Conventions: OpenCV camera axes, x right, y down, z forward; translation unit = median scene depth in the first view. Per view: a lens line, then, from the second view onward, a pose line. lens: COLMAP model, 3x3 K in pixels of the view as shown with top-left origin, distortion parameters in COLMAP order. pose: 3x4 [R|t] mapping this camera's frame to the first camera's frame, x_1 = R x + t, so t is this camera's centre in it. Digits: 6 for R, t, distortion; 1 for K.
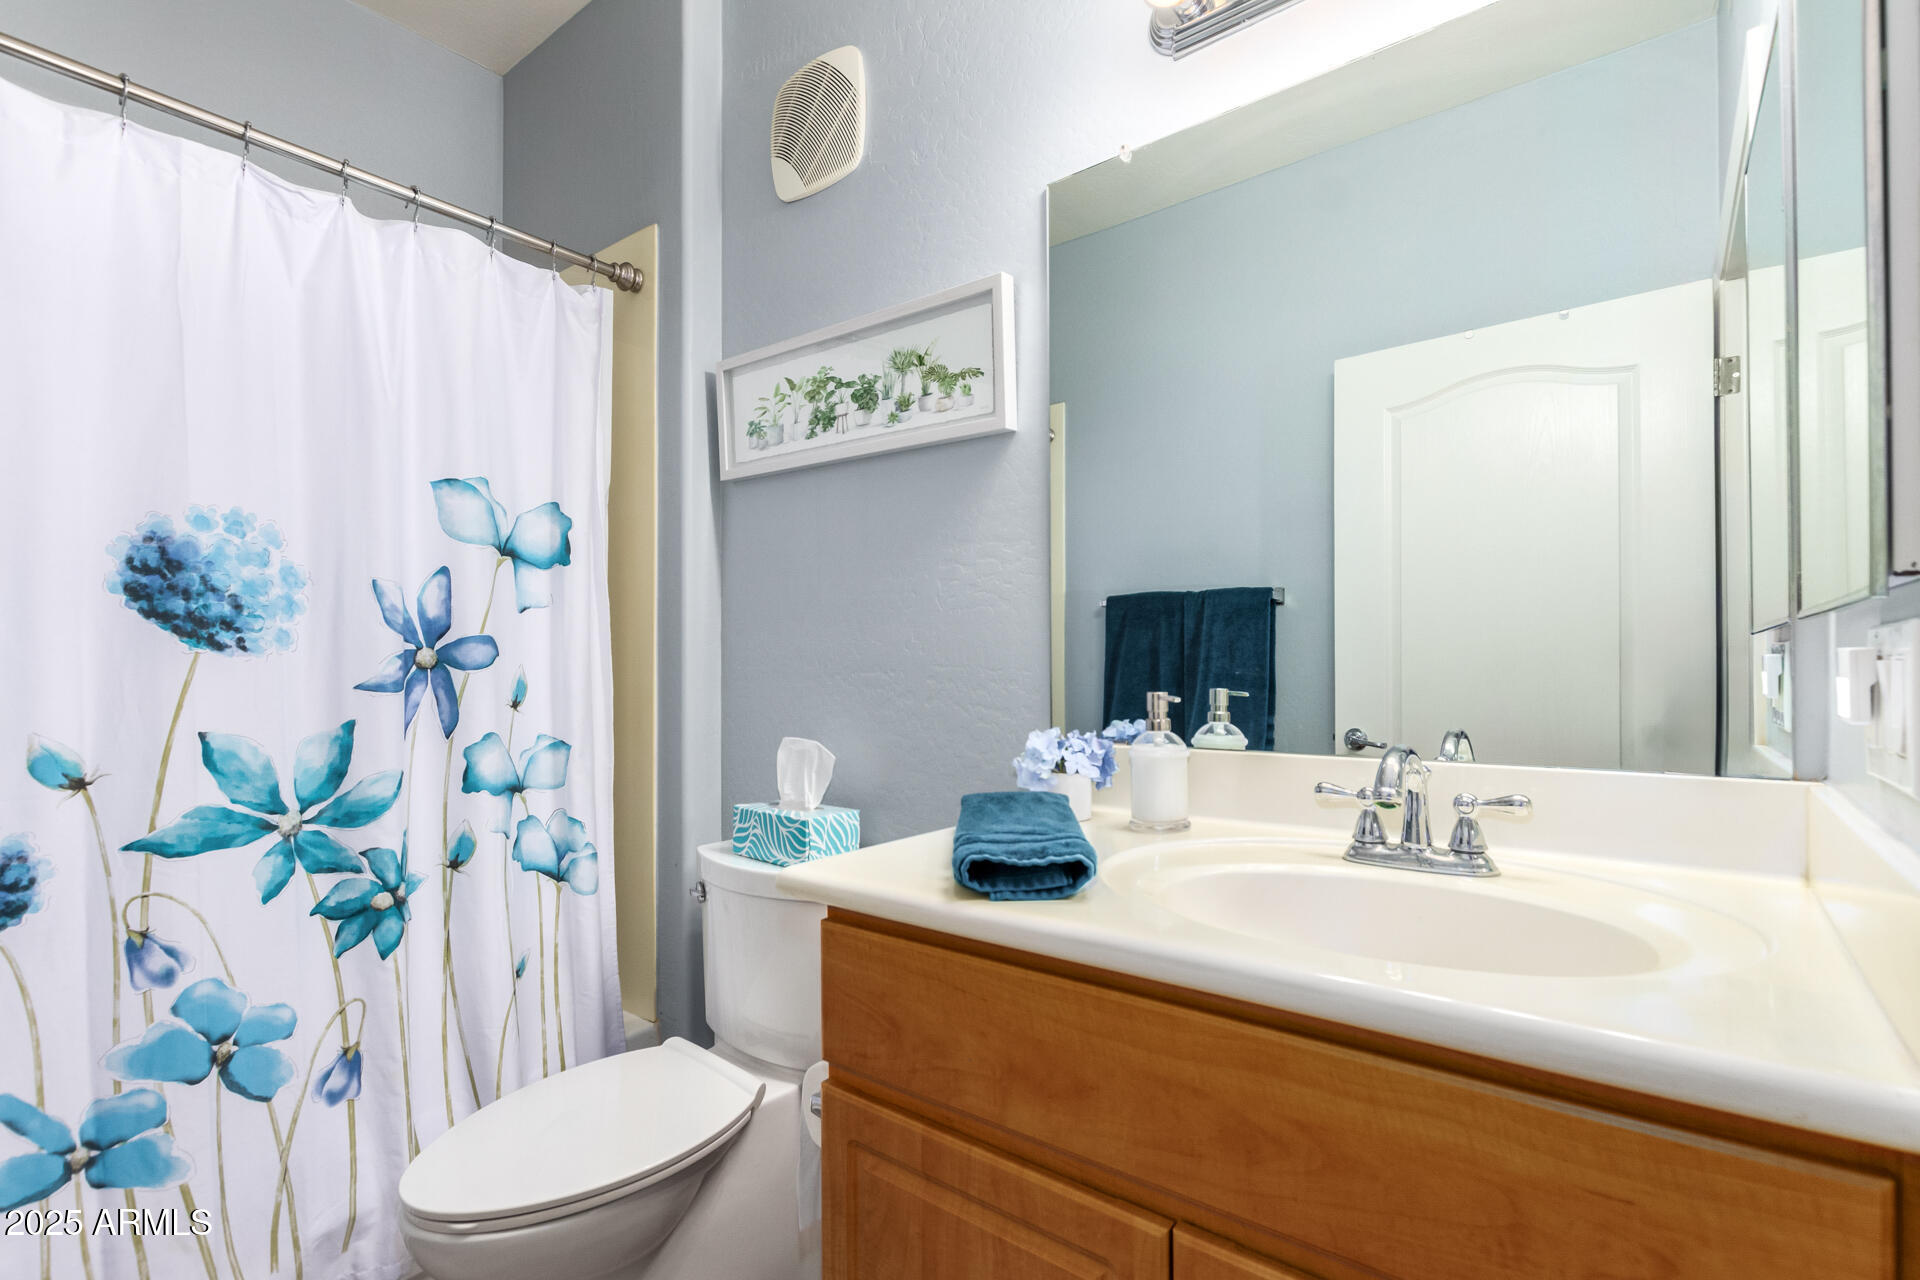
lens RADIAL K [[857.9, 0, 1051.3], [0, 857.9, 670.4], [0, 0, 1]] dist [0.006497, -0.004944]
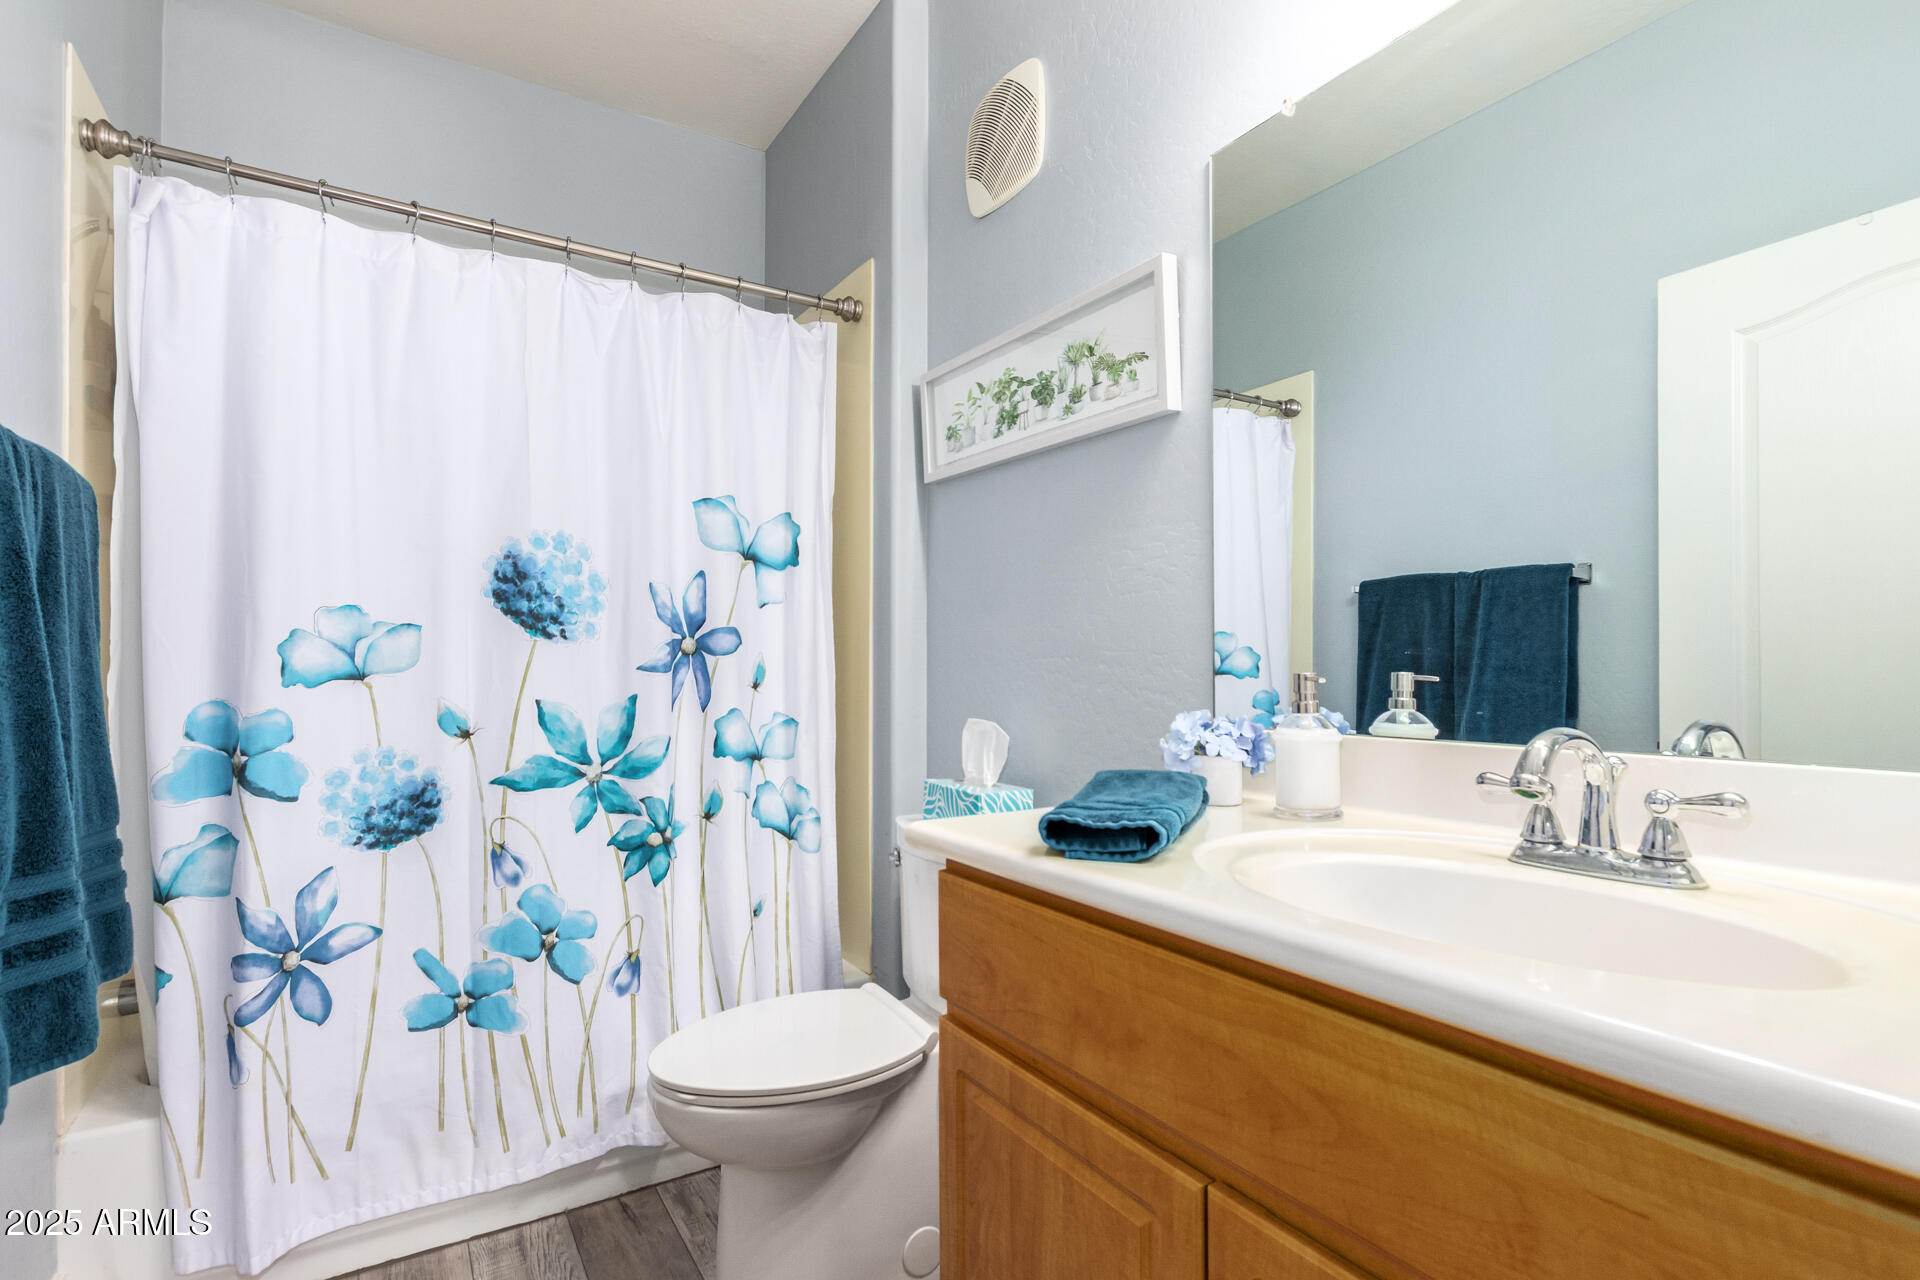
lens RADIAL K [[873.7, 0, 957.1], [0, 873.7, 659.3], [0, 0, 1]] dist [0.000178, -0.000885]
pose [[0.932778, -0.001229, -0.360449, 0.103854], [-0.000703, 0.999986, -0.005228, 0.014625], [0.360450, 0.005130, 0.932764, -0.031873]]
